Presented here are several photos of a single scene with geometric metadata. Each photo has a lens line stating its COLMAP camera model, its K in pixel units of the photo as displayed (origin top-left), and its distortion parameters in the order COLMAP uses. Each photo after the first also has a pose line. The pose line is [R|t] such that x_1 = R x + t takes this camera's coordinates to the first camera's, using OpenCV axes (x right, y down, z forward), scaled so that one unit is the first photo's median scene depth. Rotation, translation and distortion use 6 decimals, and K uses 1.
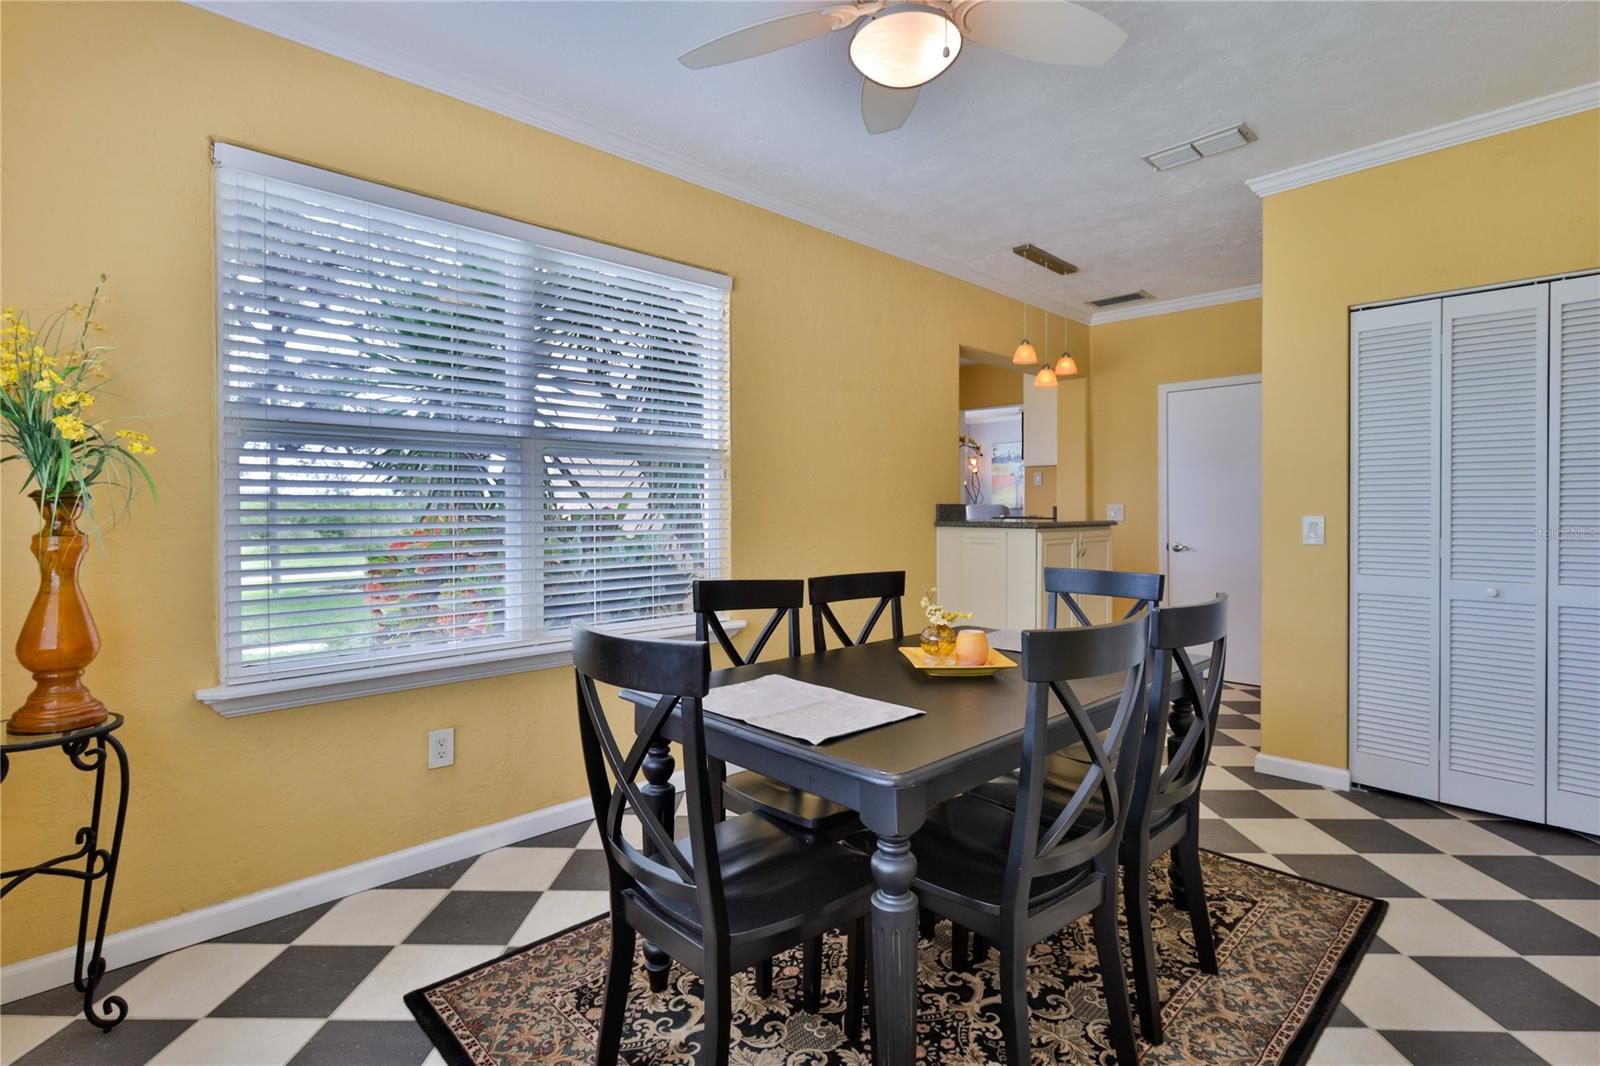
lens RADIAL K [[771.0, 0, 803.0], [0, 771.0, 543.7], [0, 0, 1]] dist [-0.004252, 0.002536]
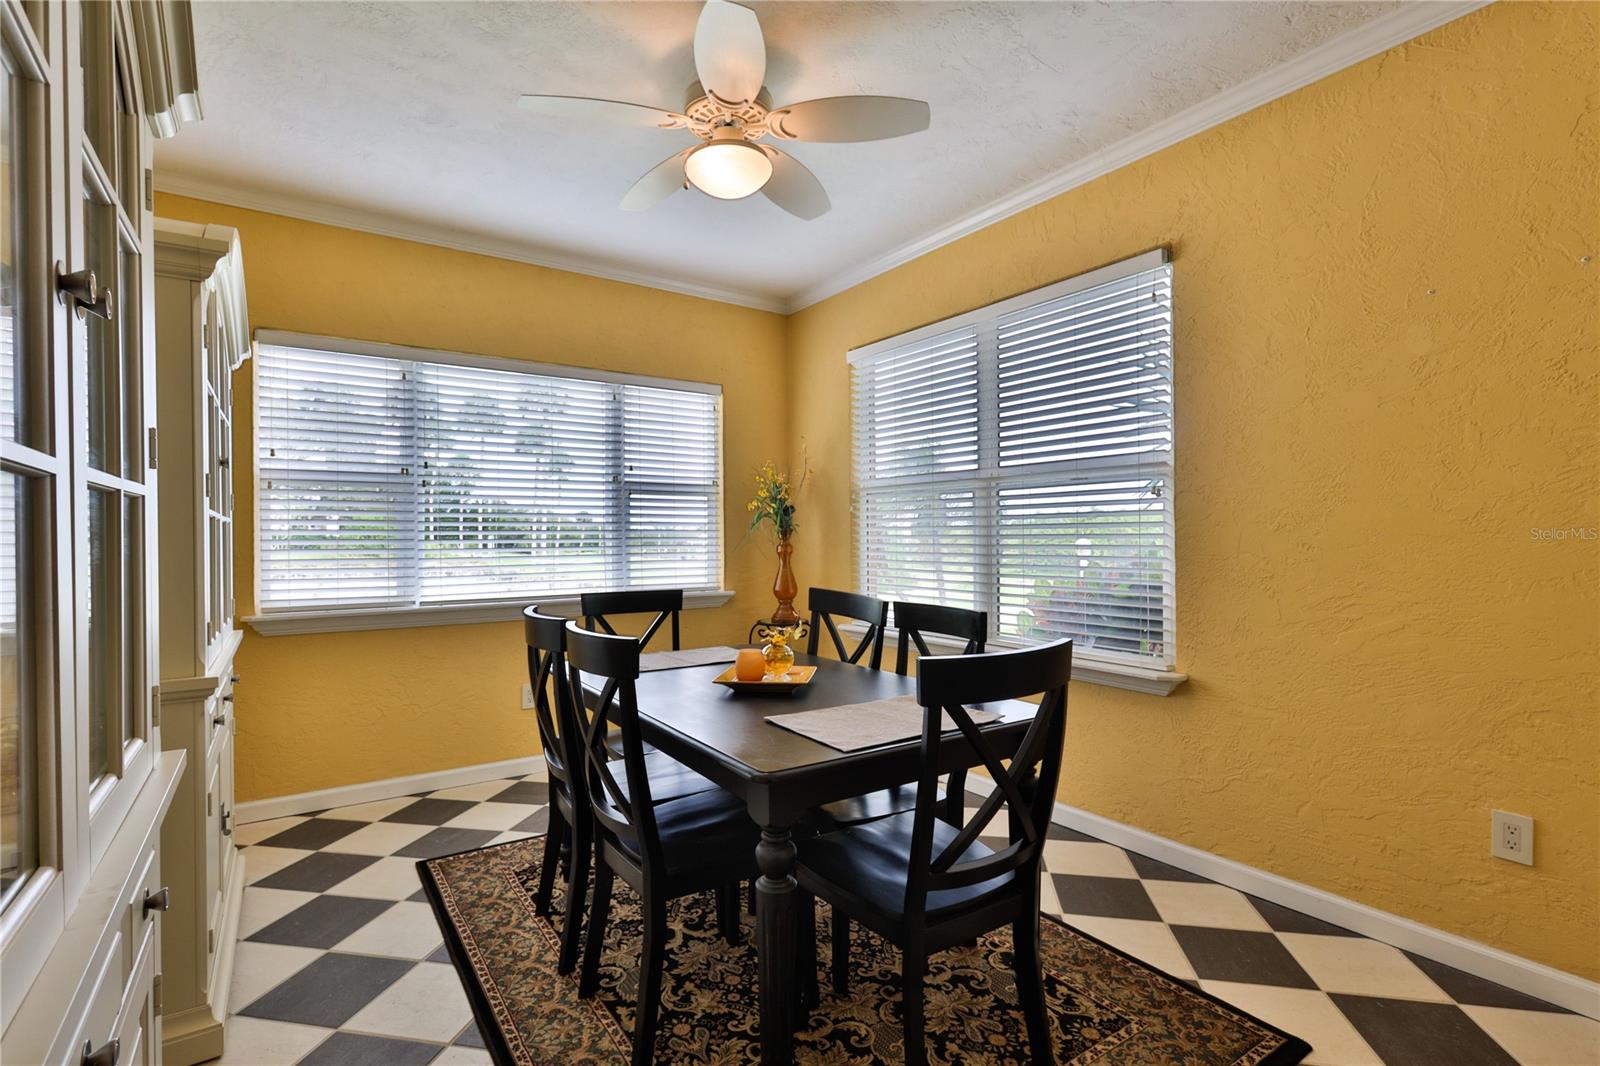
lens RADIAL K [[771.0, 0, 787.5], [0, 771.0, 534.4], [0, 0, 1]] dist [-0.004252, 0.002536]
pose [[-0.179098, 0.007947, -0.983799, 1.267941], [-0.037812, 0.999173, 0.014955, -0.070723], [0.983104, 0.039878, -0.178649, 1.213456]]
